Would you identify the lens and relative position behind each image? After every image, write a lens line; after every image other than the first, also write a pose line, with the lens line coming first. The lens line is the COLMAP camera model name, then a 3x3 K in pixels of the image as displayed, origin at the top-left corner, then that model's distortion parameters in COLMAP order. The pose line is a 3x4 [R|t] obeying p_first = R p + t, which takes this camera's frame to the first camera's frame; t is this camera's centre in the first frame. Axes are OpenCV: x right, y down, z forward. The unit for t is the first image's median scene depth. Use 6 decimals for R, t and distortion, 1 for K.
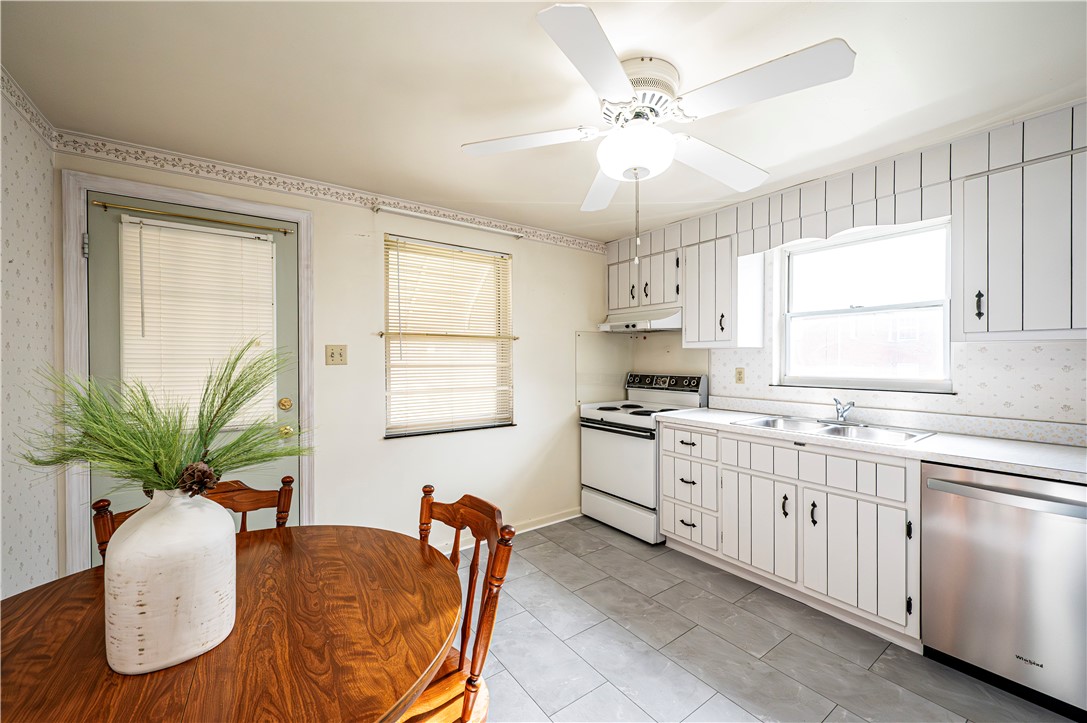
lens RADIAL K [[428.8, 0, 547.1], [0, 428.8, 359.8], [0, 0, 1]] dist [0.000912, -0.000076]
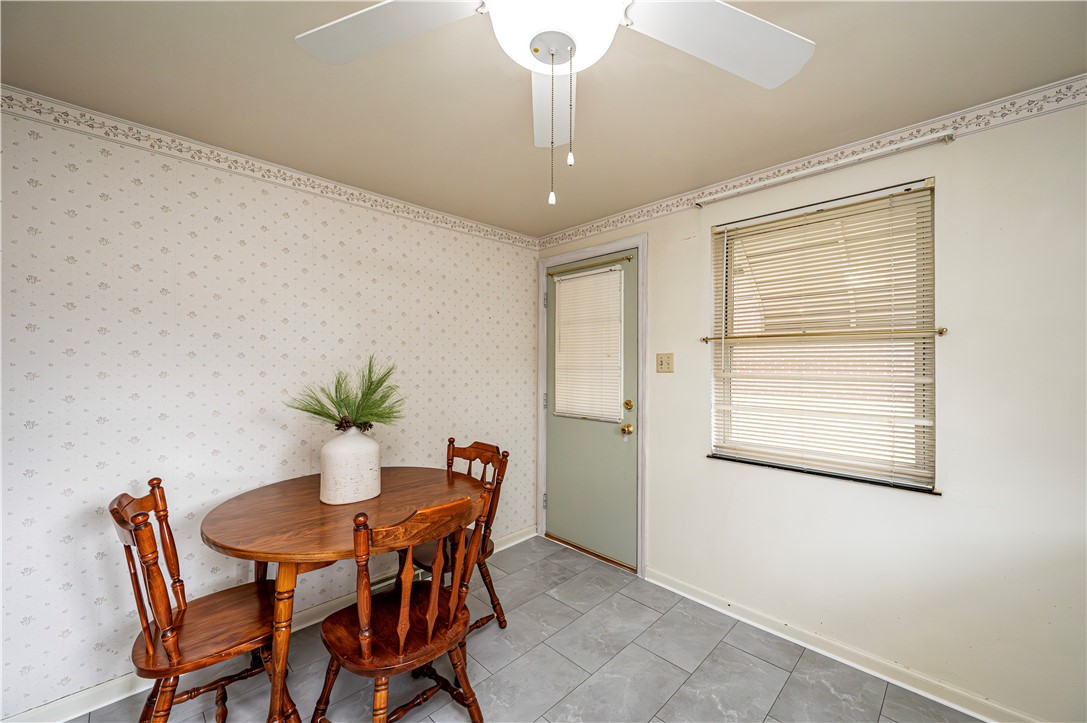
lens RADIAL K [[428.8, 0, 547.1], [0, 428.8, 359.8], [0, 0, 1]] dist [0.000912, -0.000076]
pose [[0.156968, -0.003605, -0.987597, 0.549964], [-0.005455, 0.999975, -0.004518, -0.014639], [0.987589, 0.006097, 0.156945, 0.636544]]
